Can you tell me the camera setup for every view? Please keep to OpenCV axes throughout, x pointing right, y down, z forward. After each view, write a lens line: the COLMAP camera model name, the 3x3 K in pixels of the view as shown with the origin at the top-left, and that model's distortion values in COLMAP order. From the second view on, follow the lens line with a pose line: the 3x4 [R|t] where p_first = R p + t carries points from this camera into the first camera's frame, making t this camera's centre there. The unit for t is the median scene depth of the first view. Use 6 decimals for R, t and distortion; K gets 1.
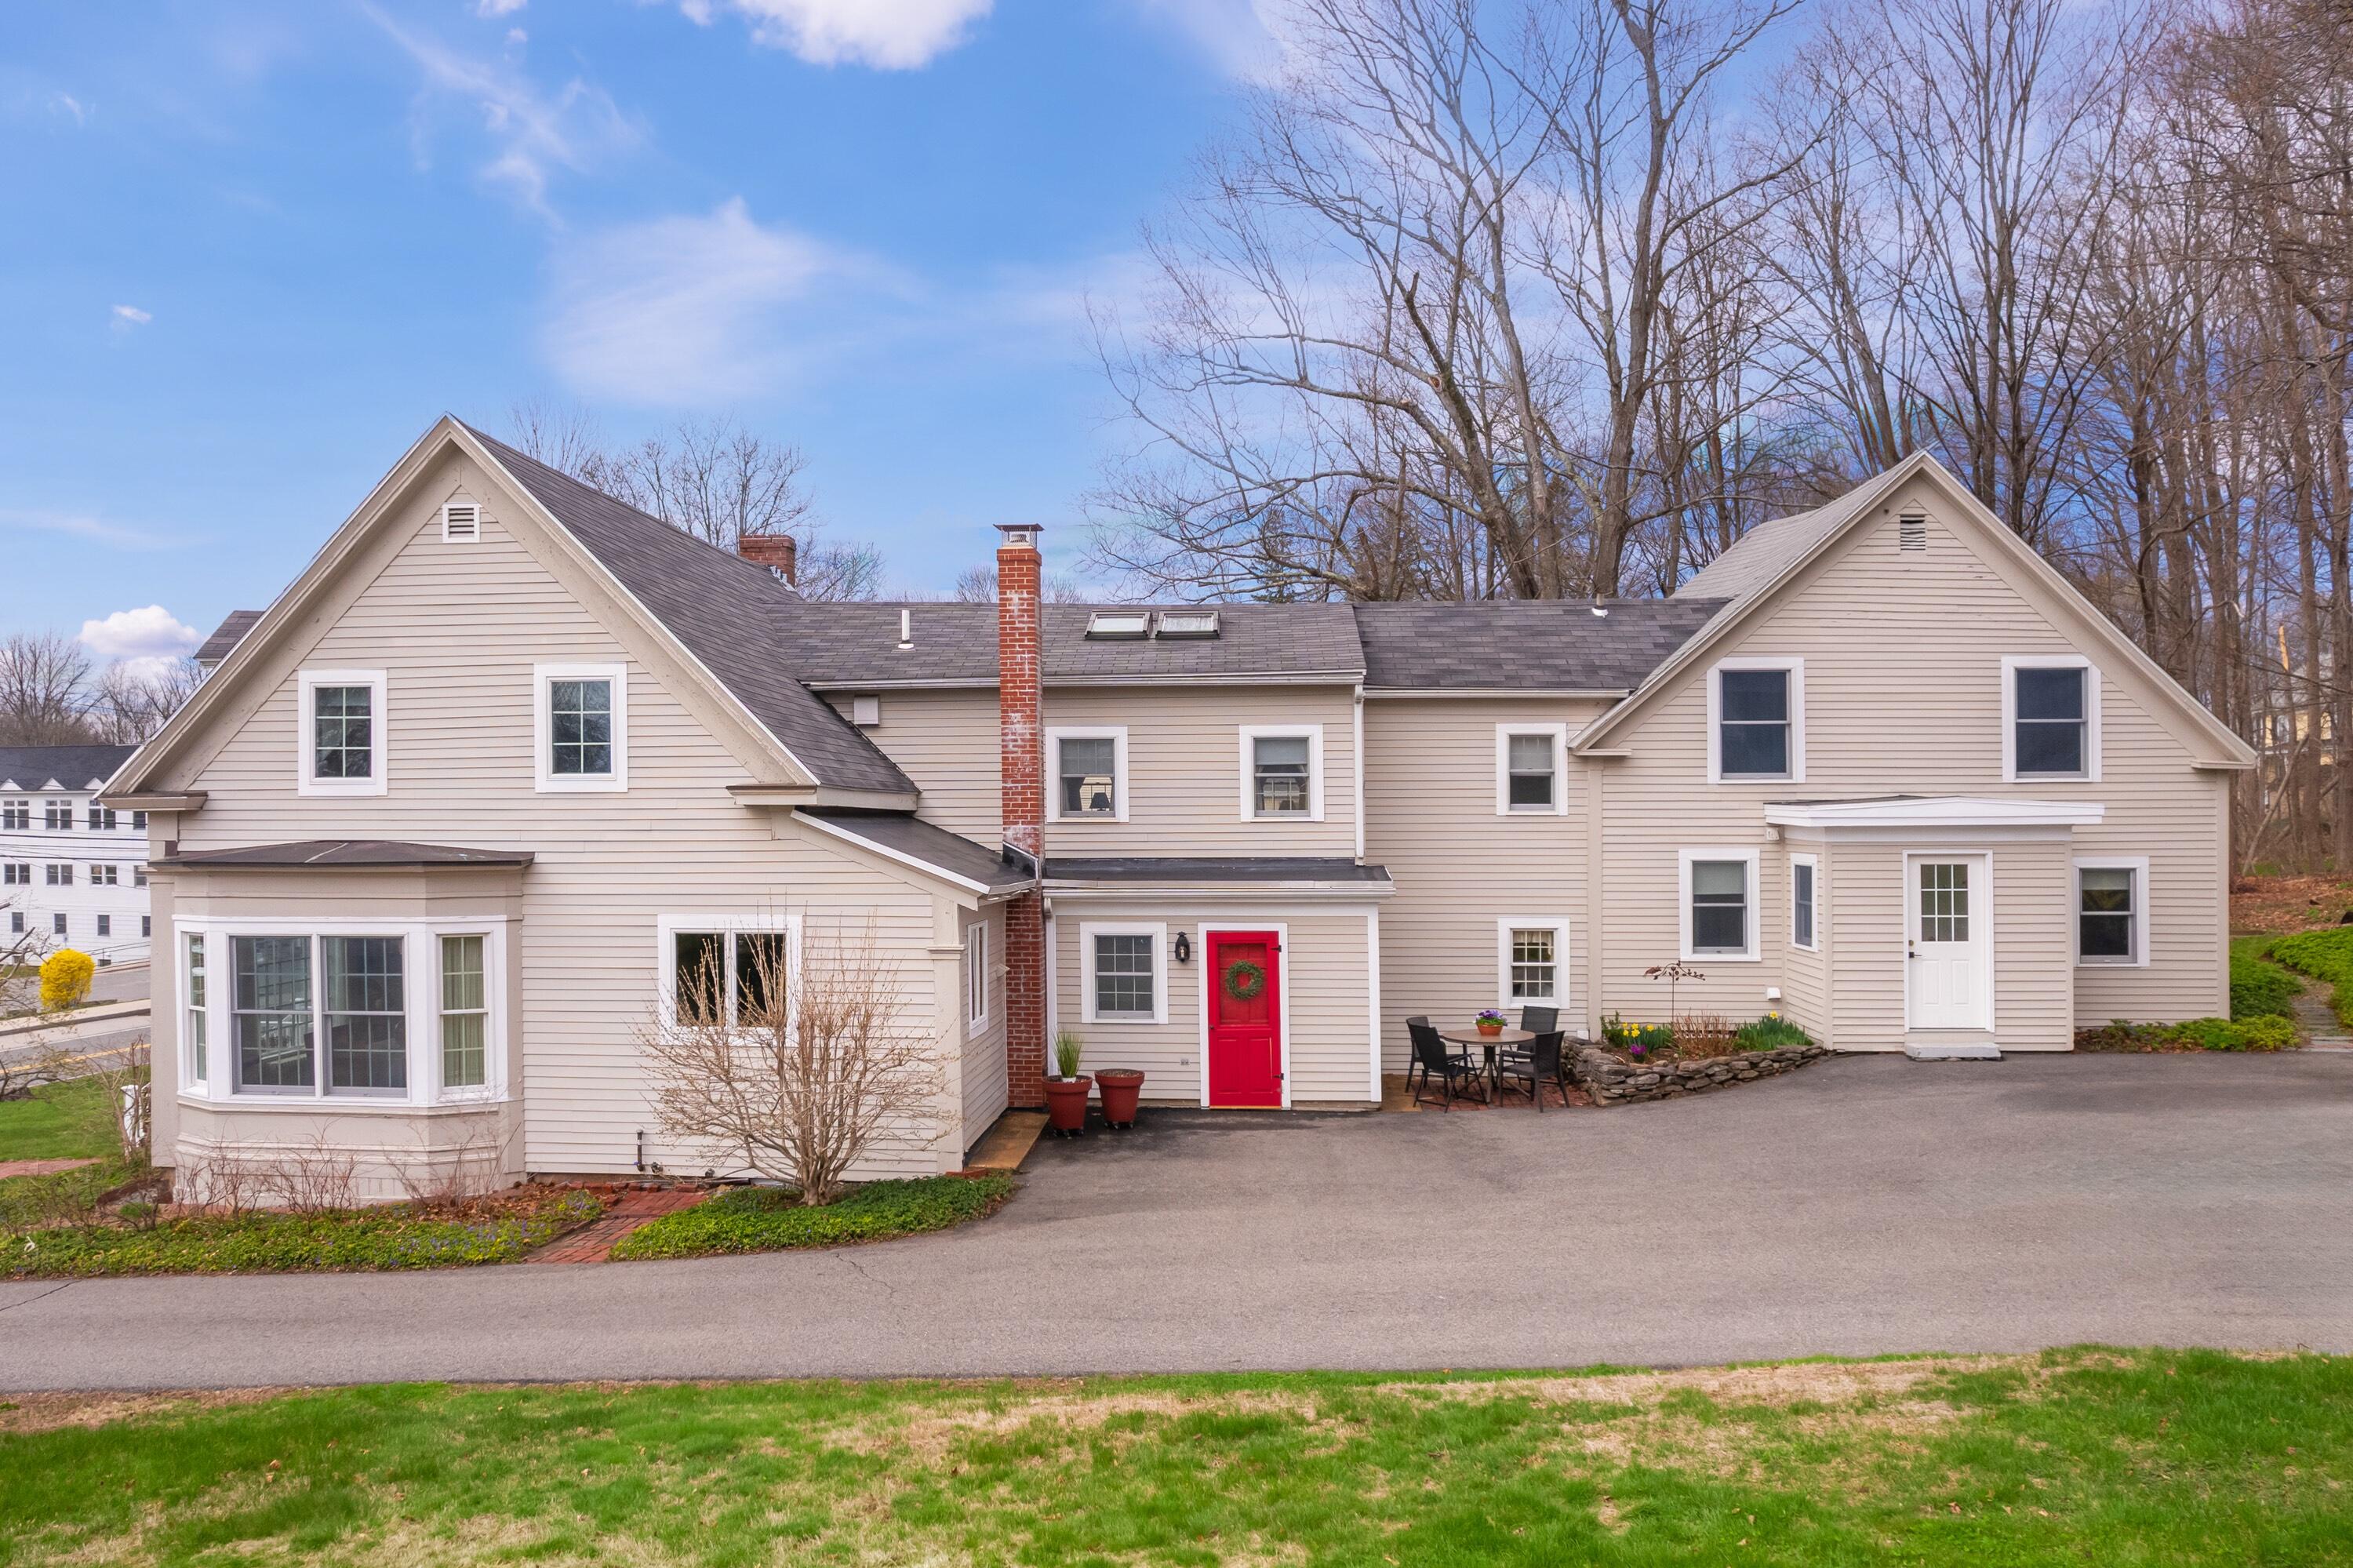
lens RADIAL K [[1815.2, 0, 1070.2], [0, 1815.2, 874.9], [0, 0, 1]] dist [-0.010042, -0.002986]
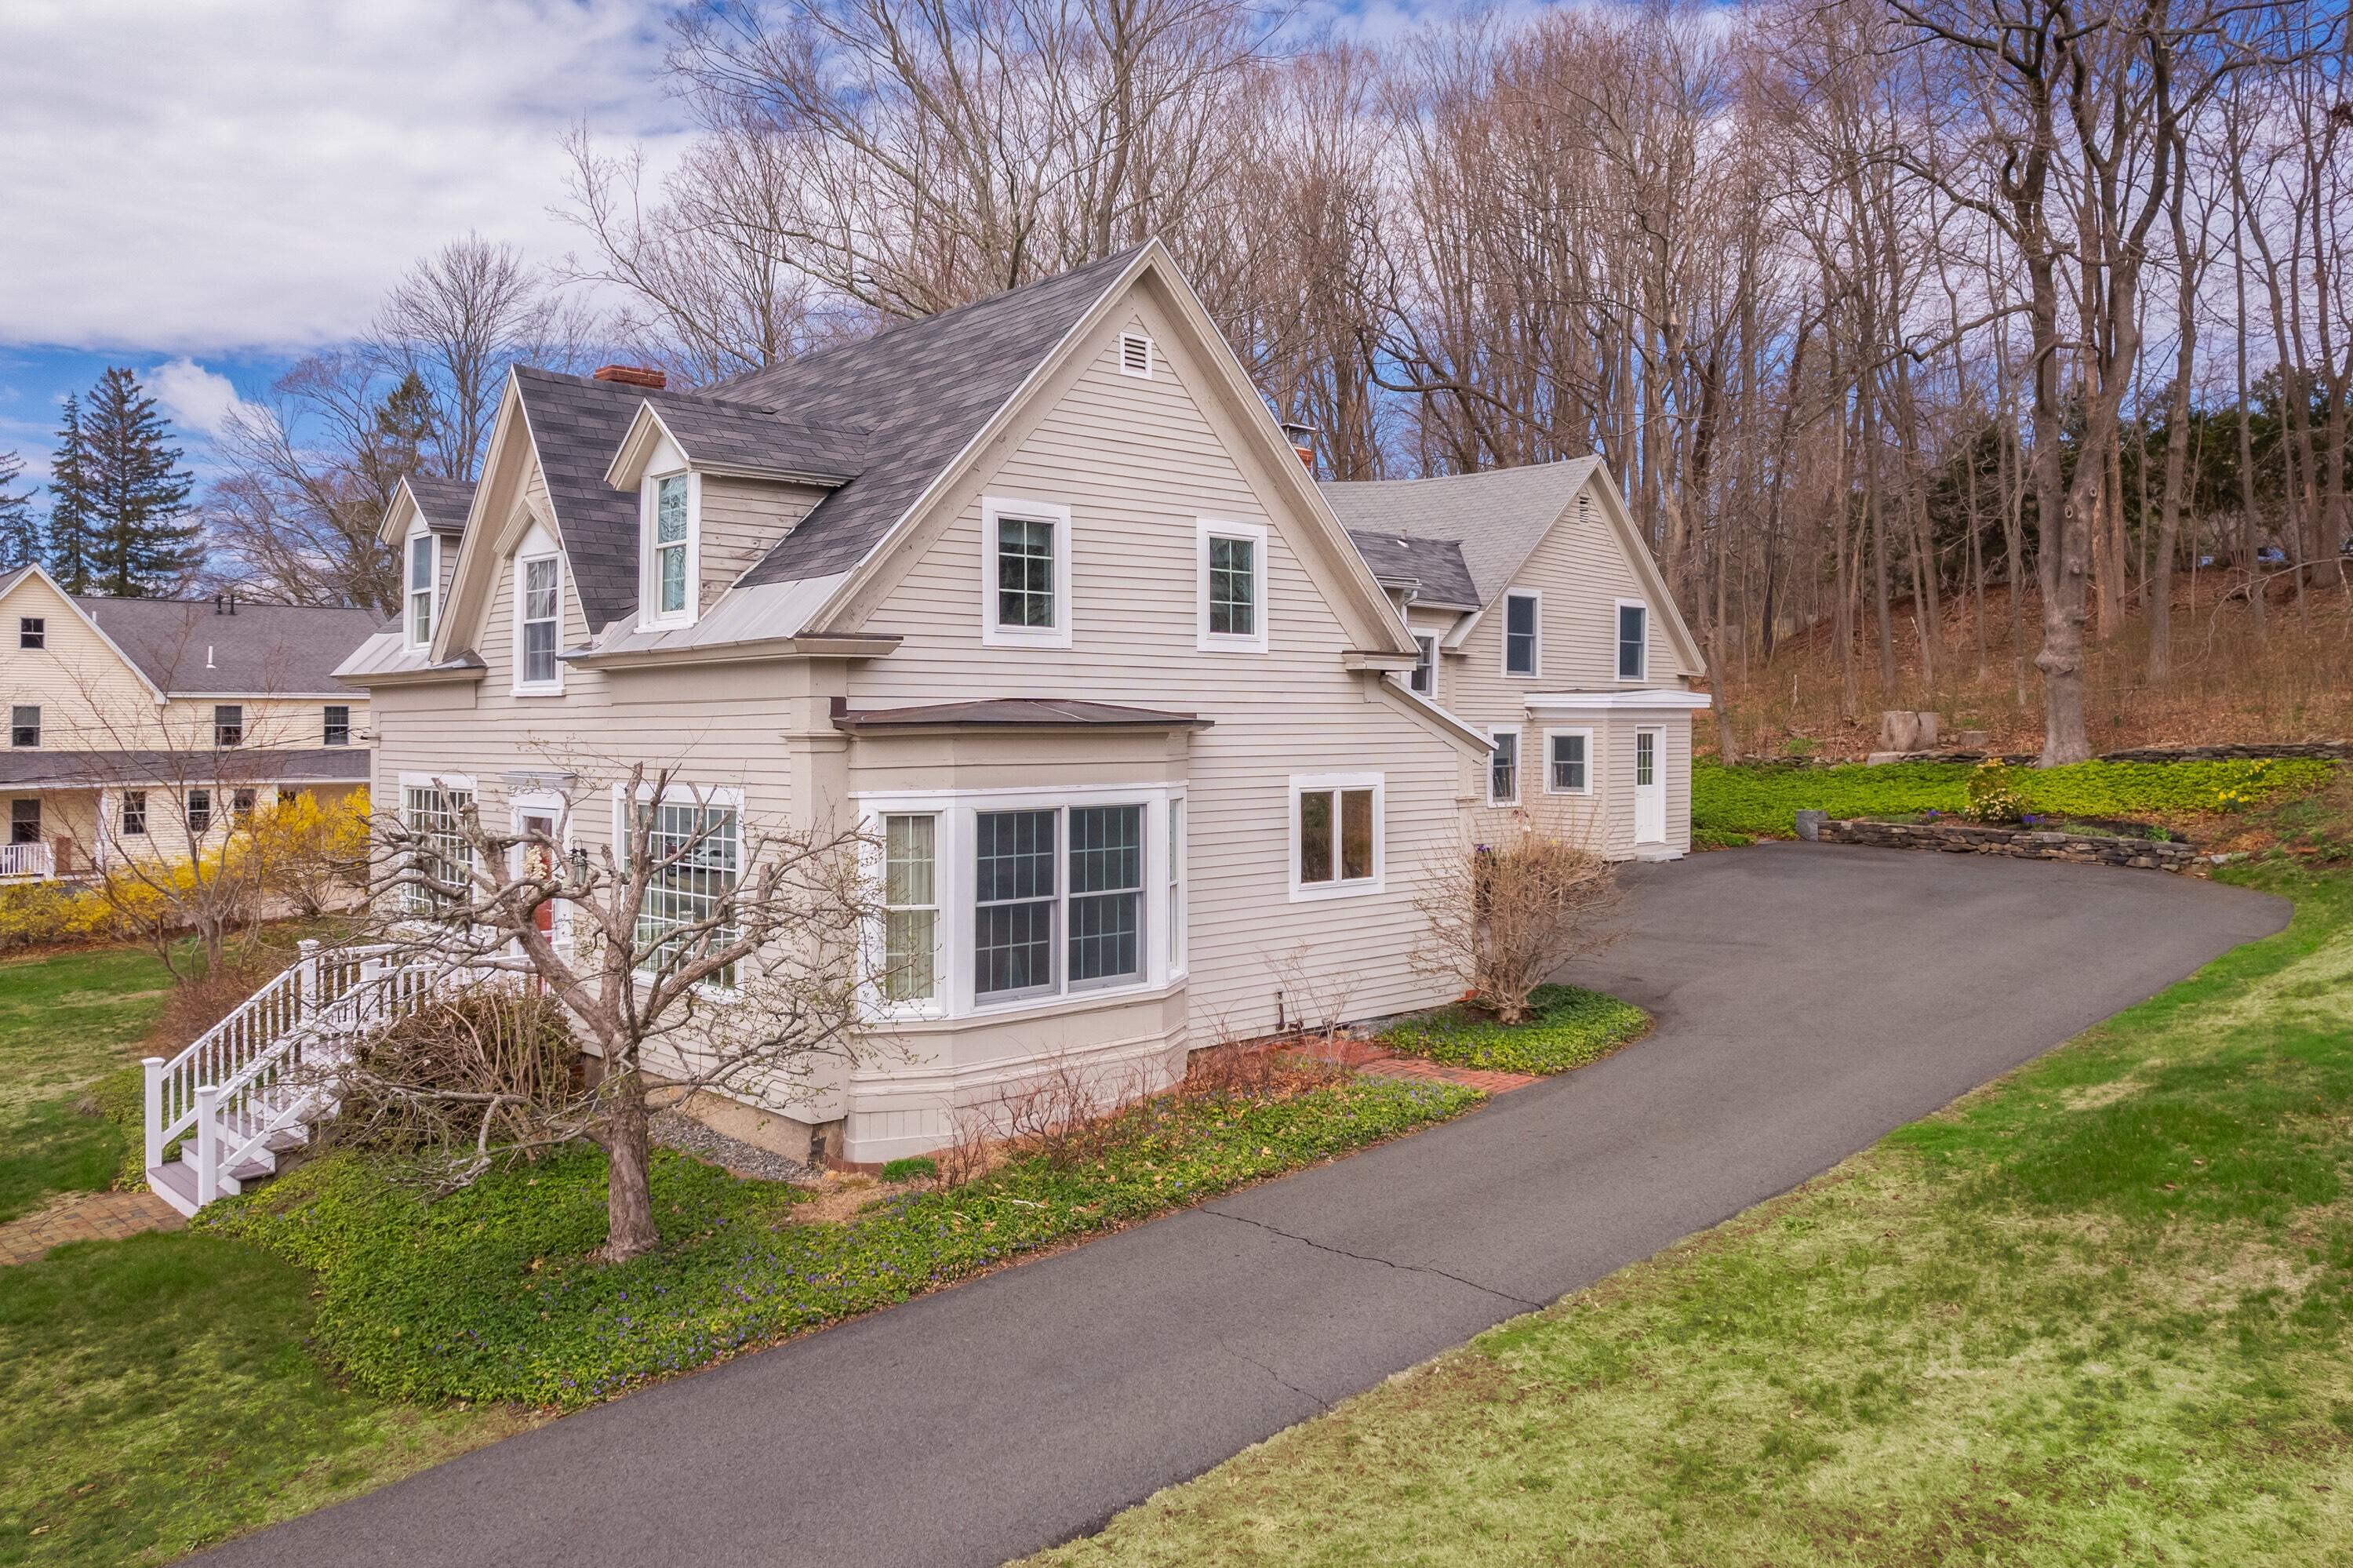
lens RADIAL K [[1773.9, 0, 1280.9], [0, 1773.9, 782.4], [0, 0, 1]] dist [-0.051013, 0.068677]
pose [[0.605453, -0.022911, 0.795551, -0.905085], [0.028005, 0.999580, 0.007474, 0.016038], [-0.795388, 0.017754, 0.605840, 0.358805]]
